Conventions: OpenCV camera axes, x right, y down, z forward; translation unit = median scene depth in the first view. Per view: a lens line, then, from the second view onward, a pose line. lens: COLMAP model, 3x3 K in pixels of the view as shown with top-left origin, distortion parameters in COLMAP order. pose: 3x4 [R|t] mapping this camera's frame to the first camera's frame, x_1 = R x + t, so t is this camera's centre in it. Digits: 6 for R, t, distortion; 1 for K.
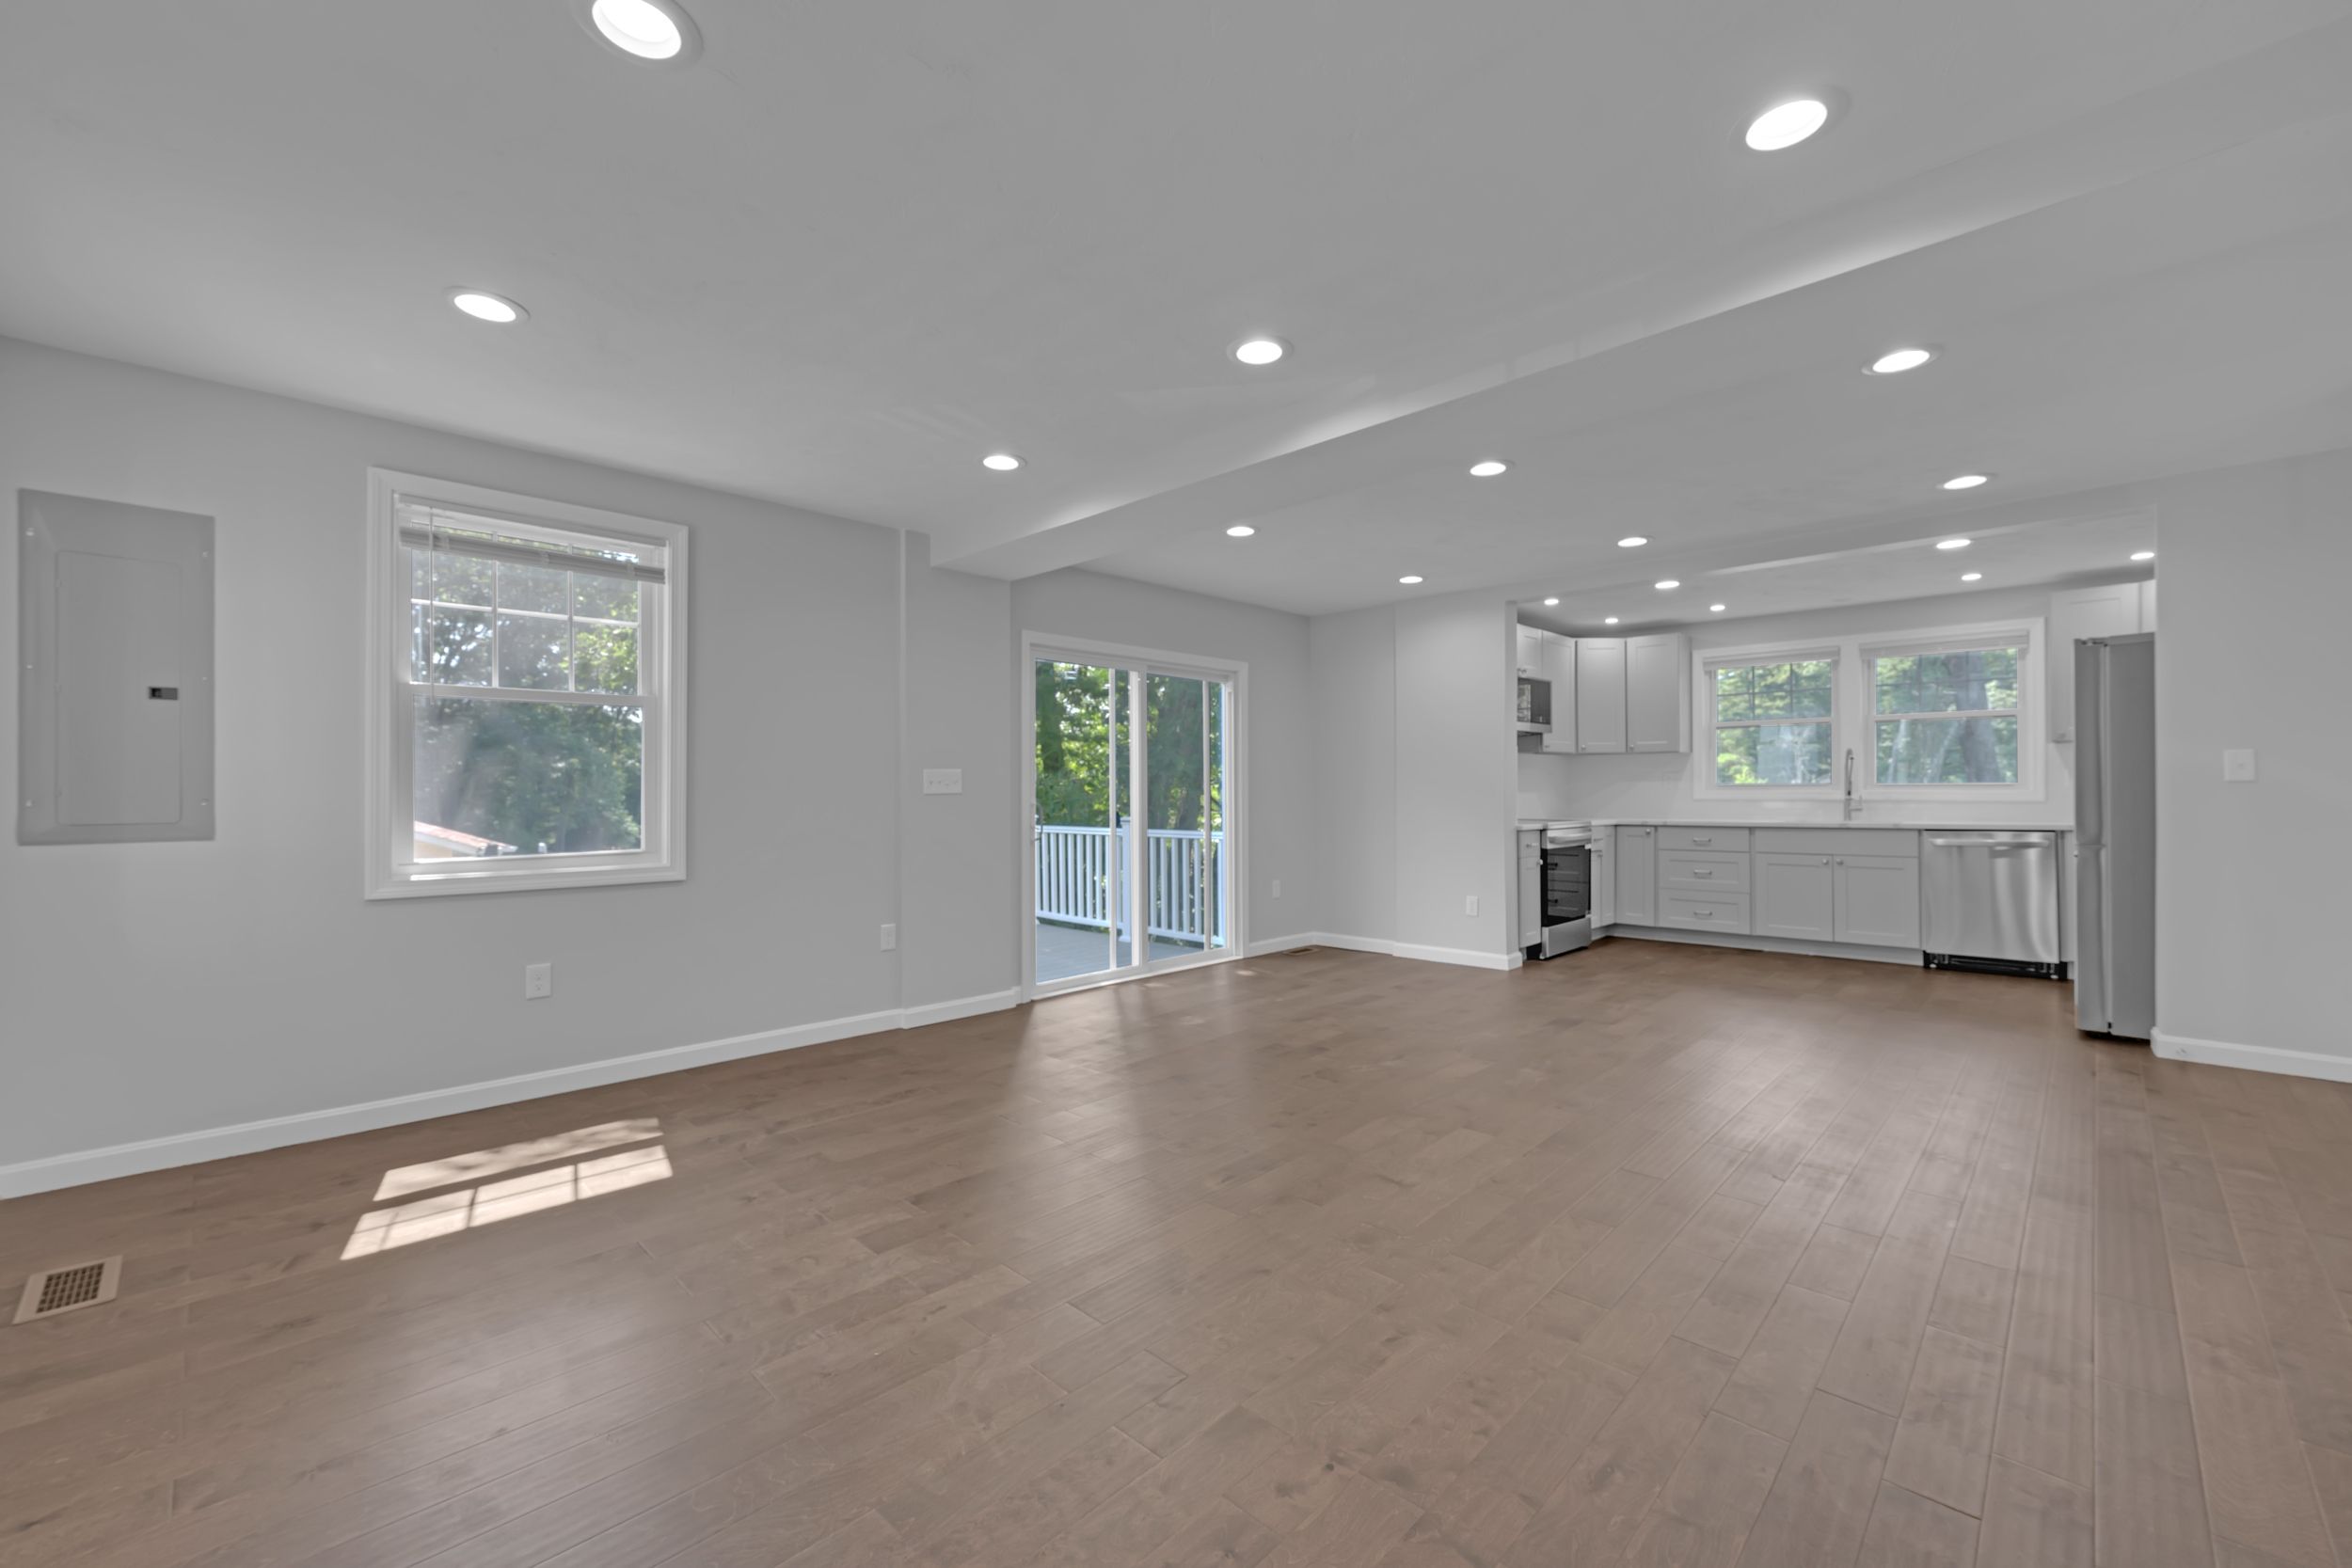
lens RADIAL K [[949.9, 0, 1175.2], [0, 949.9, 783.8], [0, 0, 1]] dist [-0.001150, 0.001687]
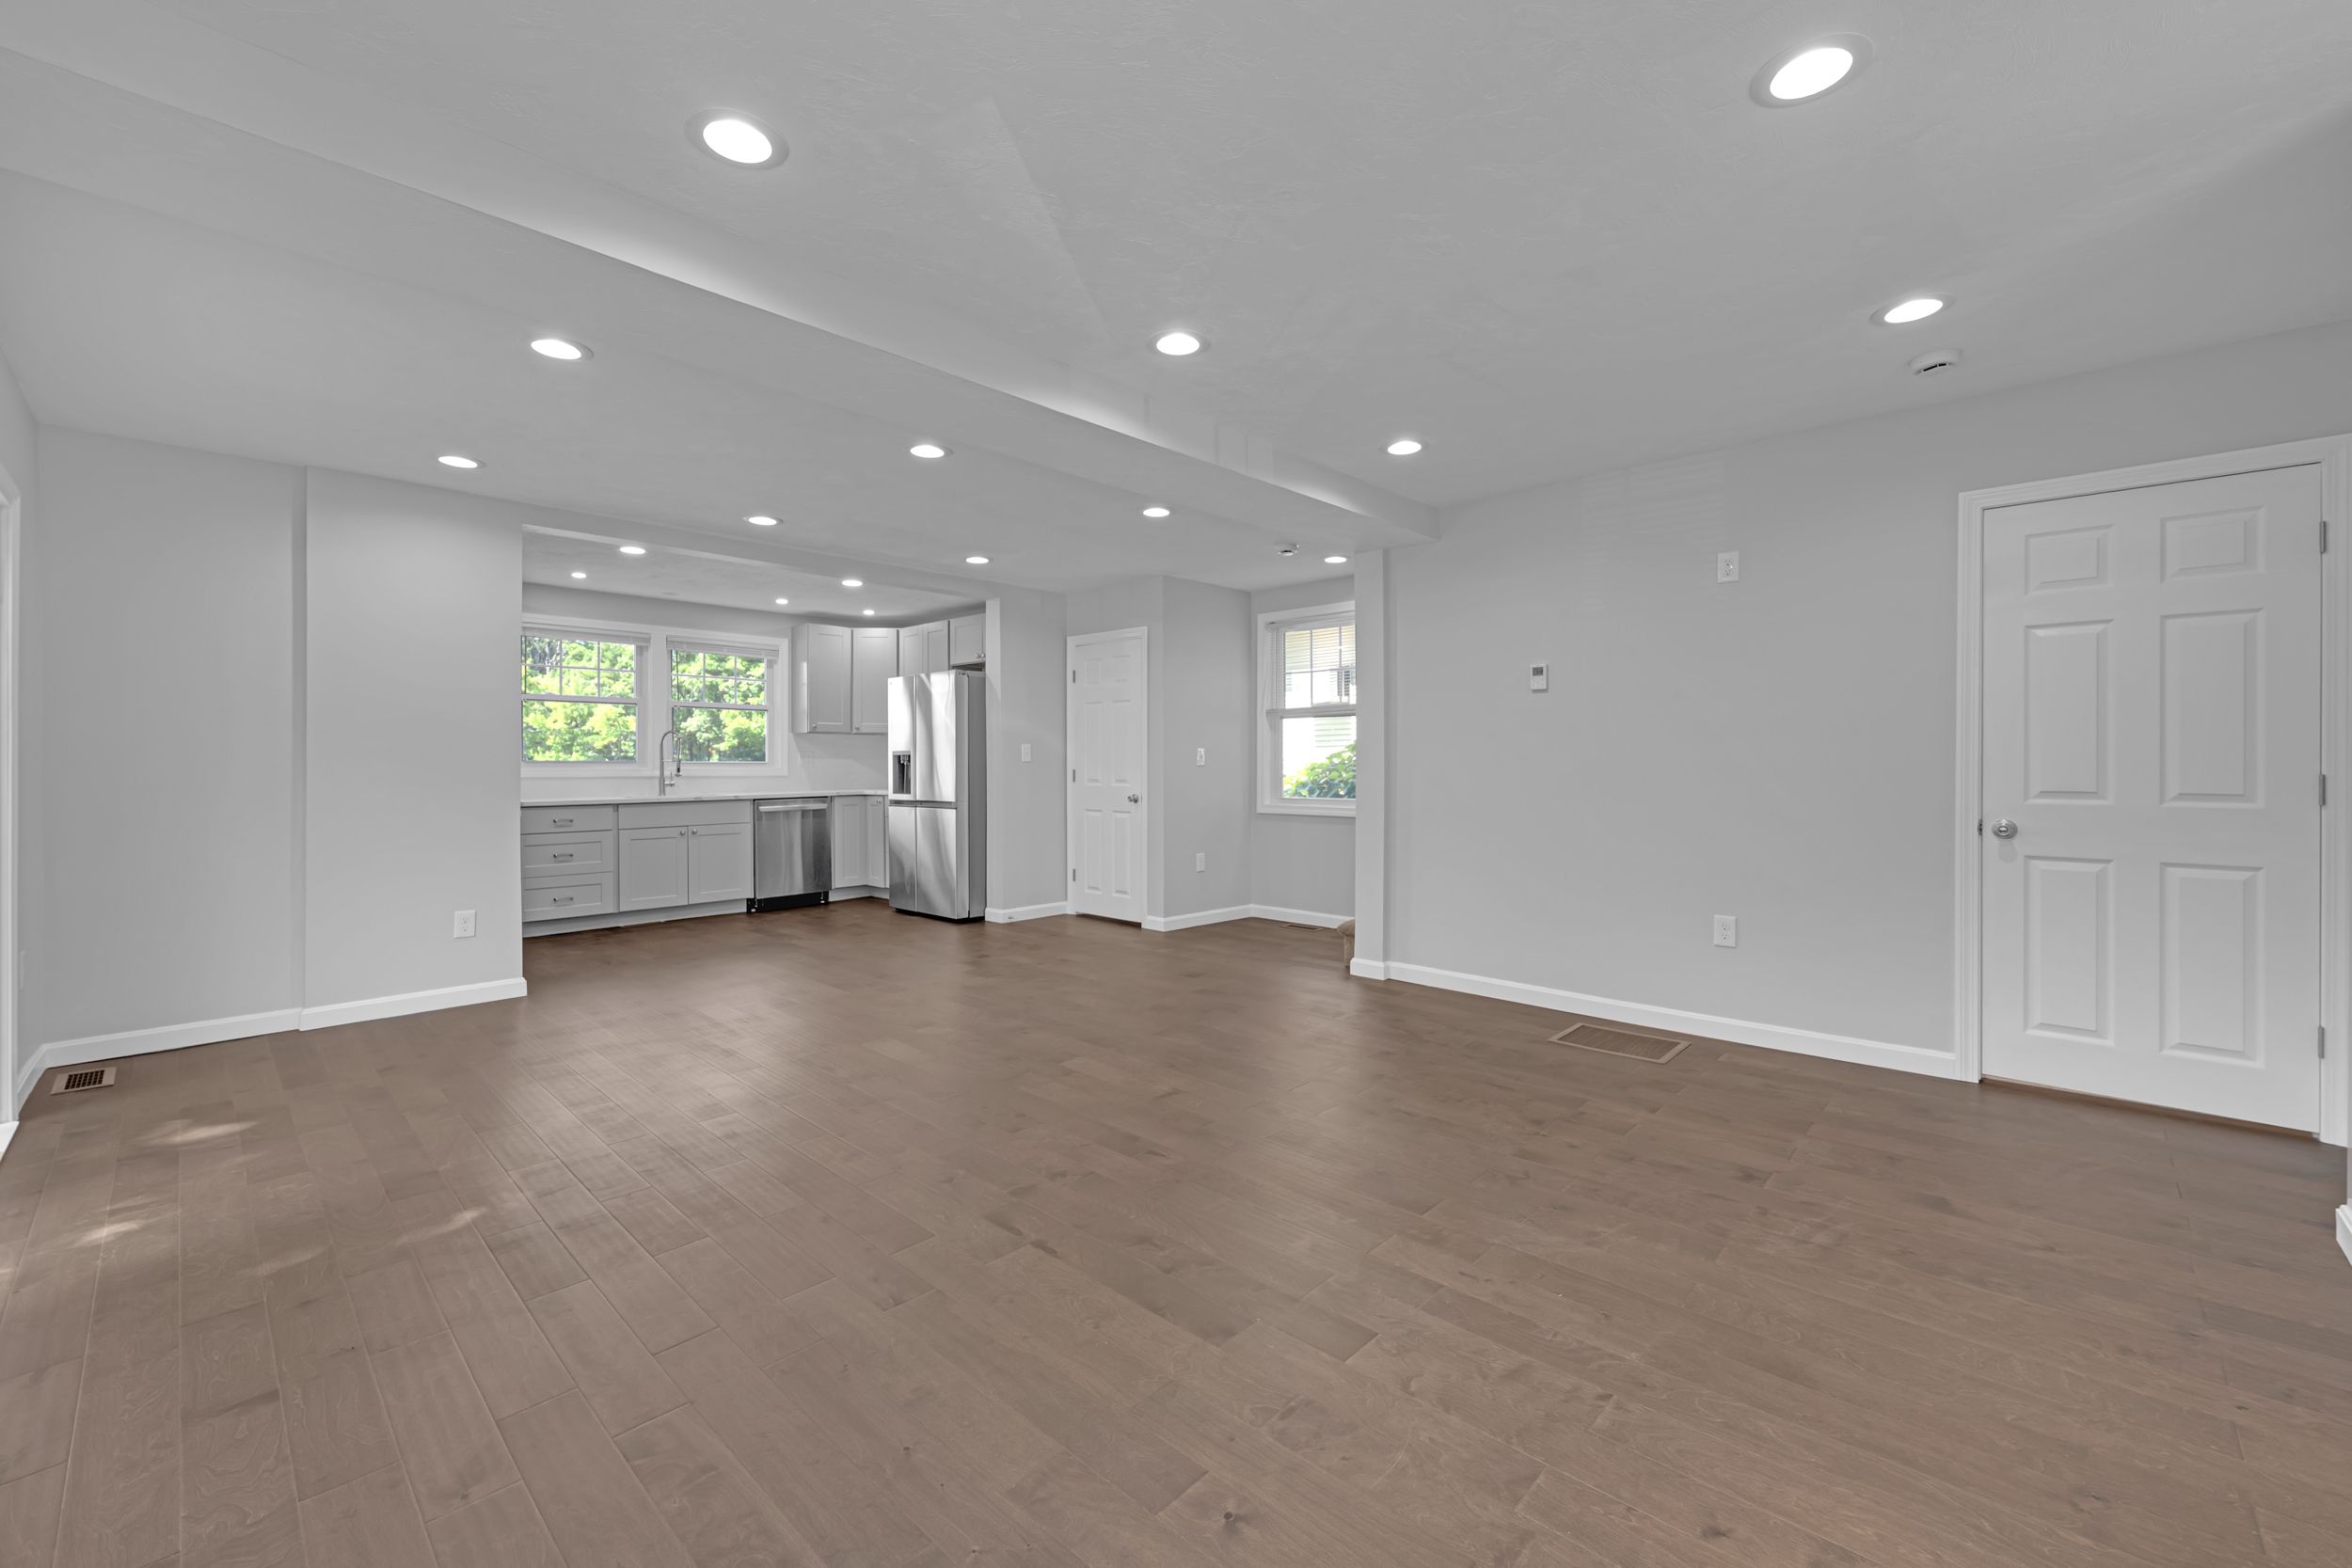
lens RADIAL K [[949.9, 0, 1181.0], [0, 949.9, 756.6], [0, 0, 1]] dist [-0.001150, 0.001687]
pose [[-0.013809, 0.010386, 0.999851, -0.398428], [-0.002306, 0.999943, -0.010419, 0.004206], [-0.999902, -0.002450, -0.013785, 0.417381]]
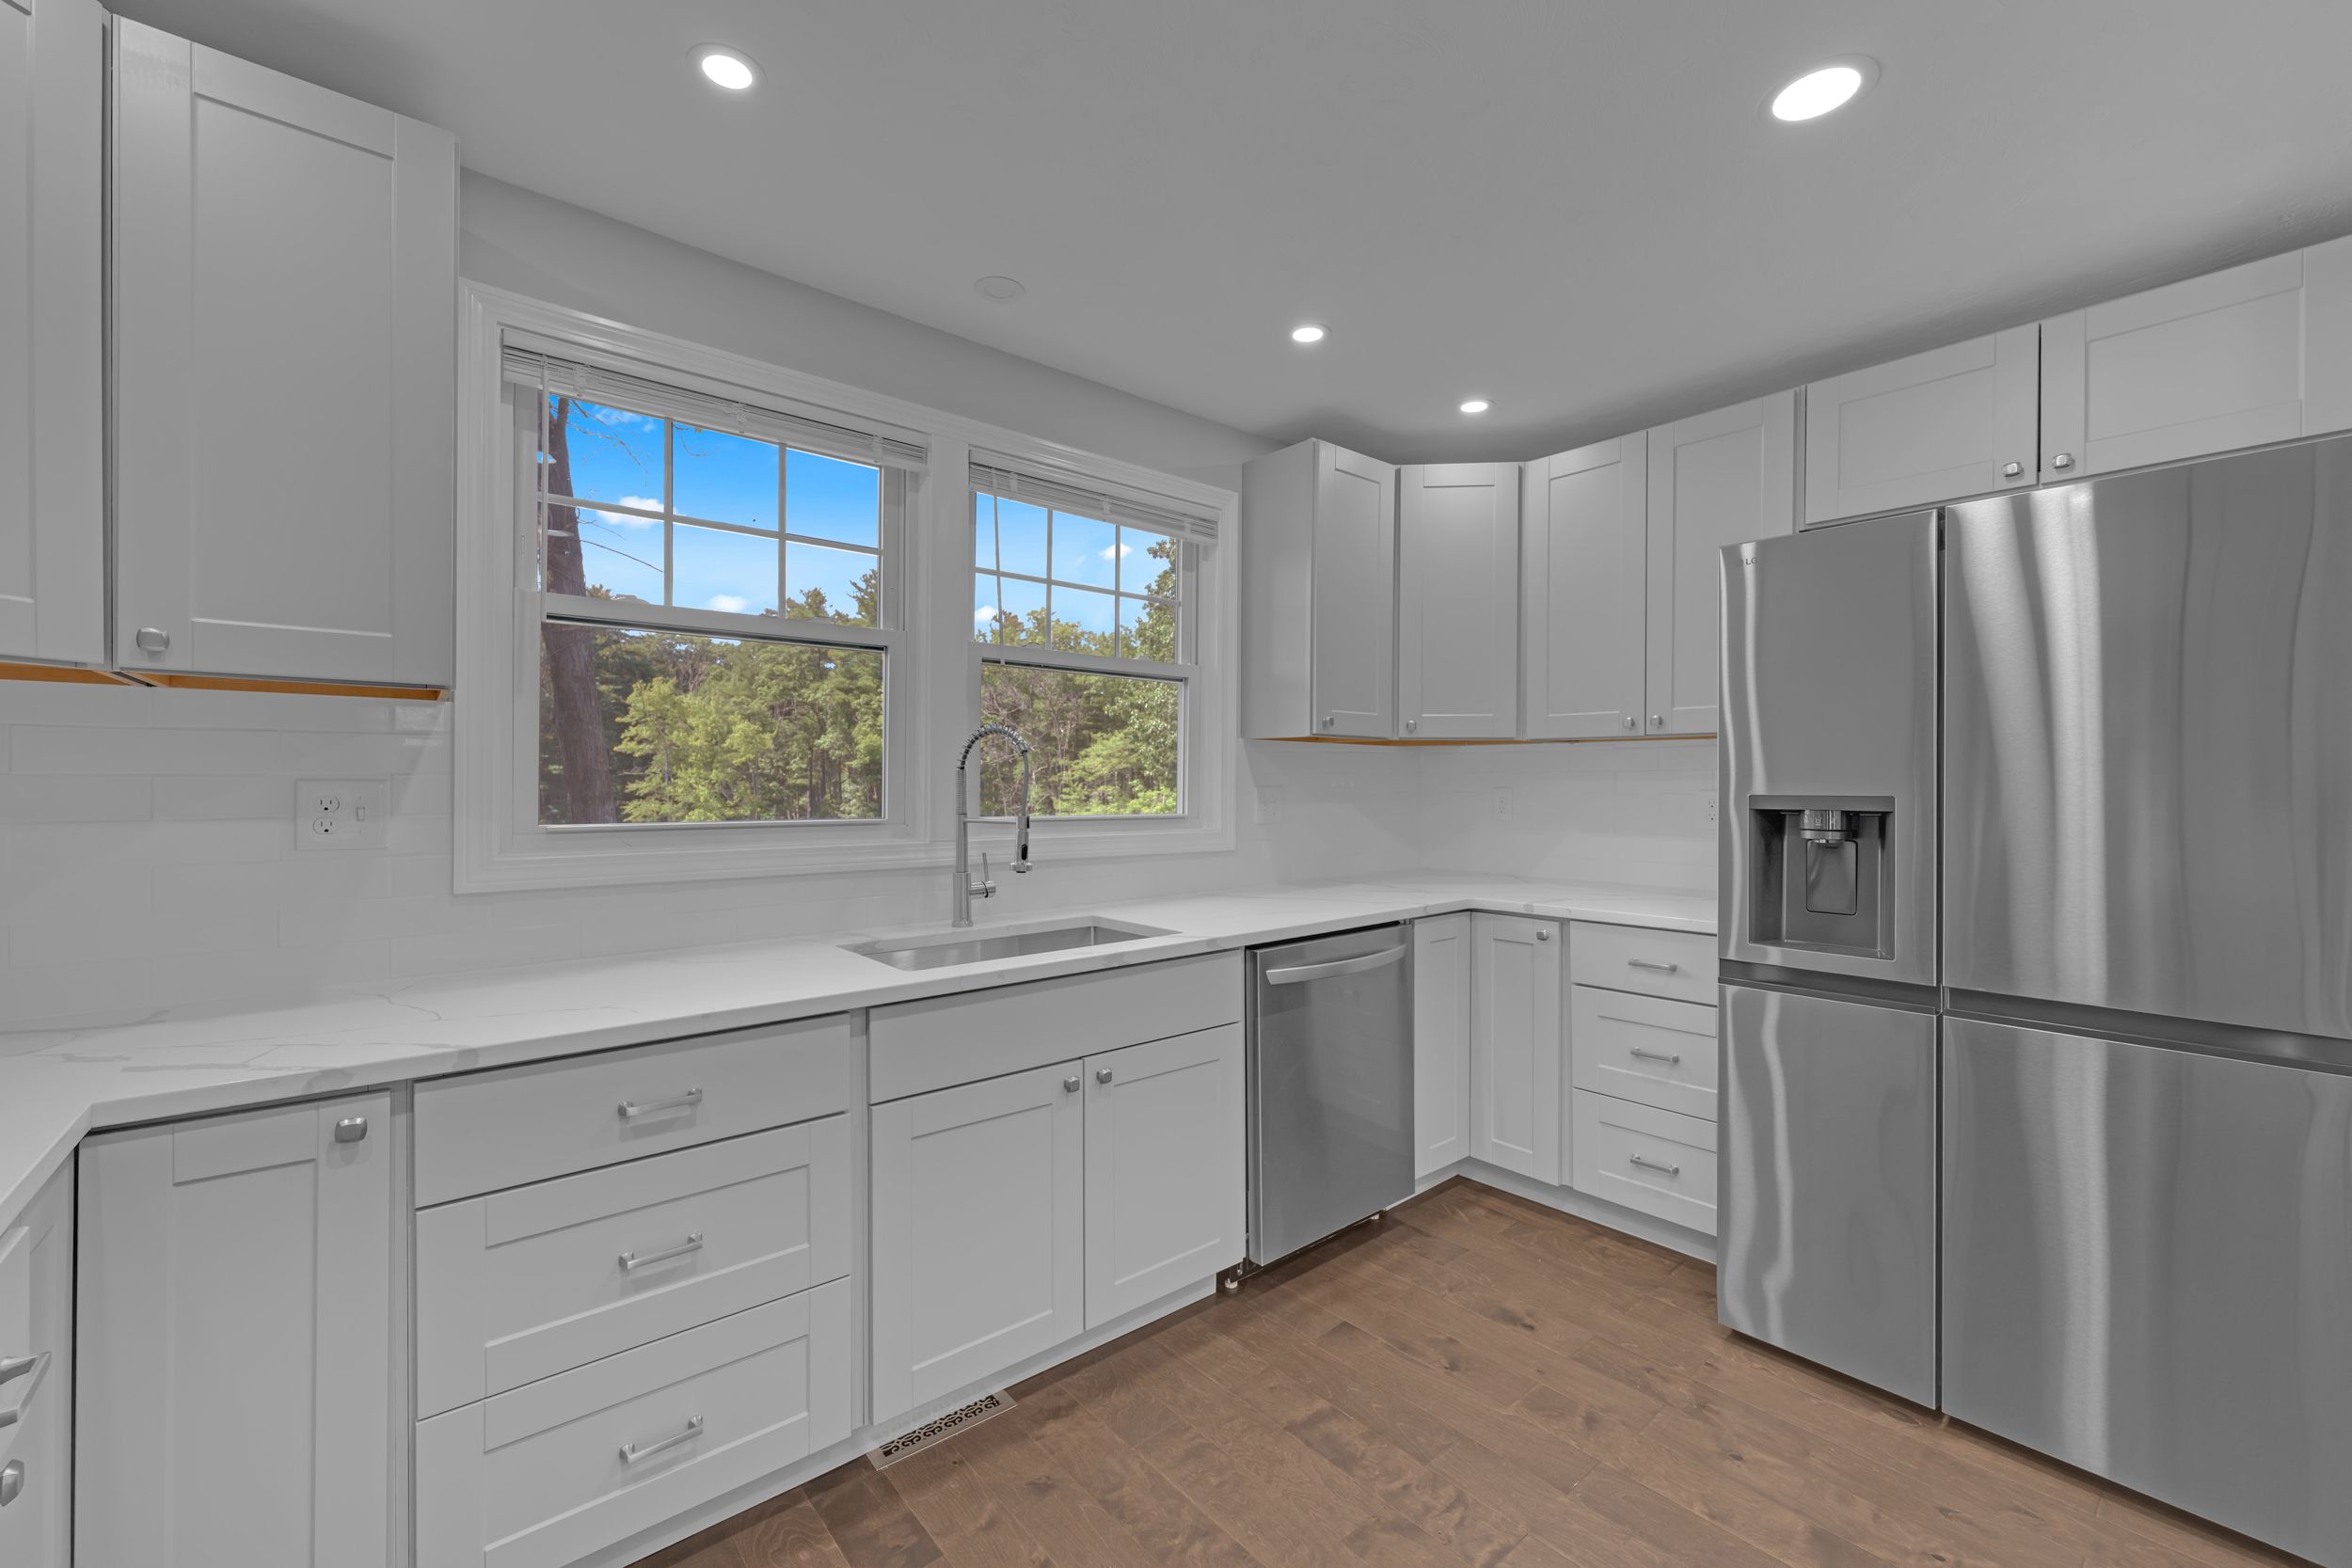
lens RADIAL K [[949.9, 0, 1187.7], [0, 949.9, 784.0], [0, 0, 1]] dist [-0.001150, 0.001687]
pose [[0.103376, 0.003762, 0.994635, 0.361356], [-0.009487, 0.999951, -0.002796, -0.013786], [-0.994597, -0.009147, 0.103406, 0.881953]]
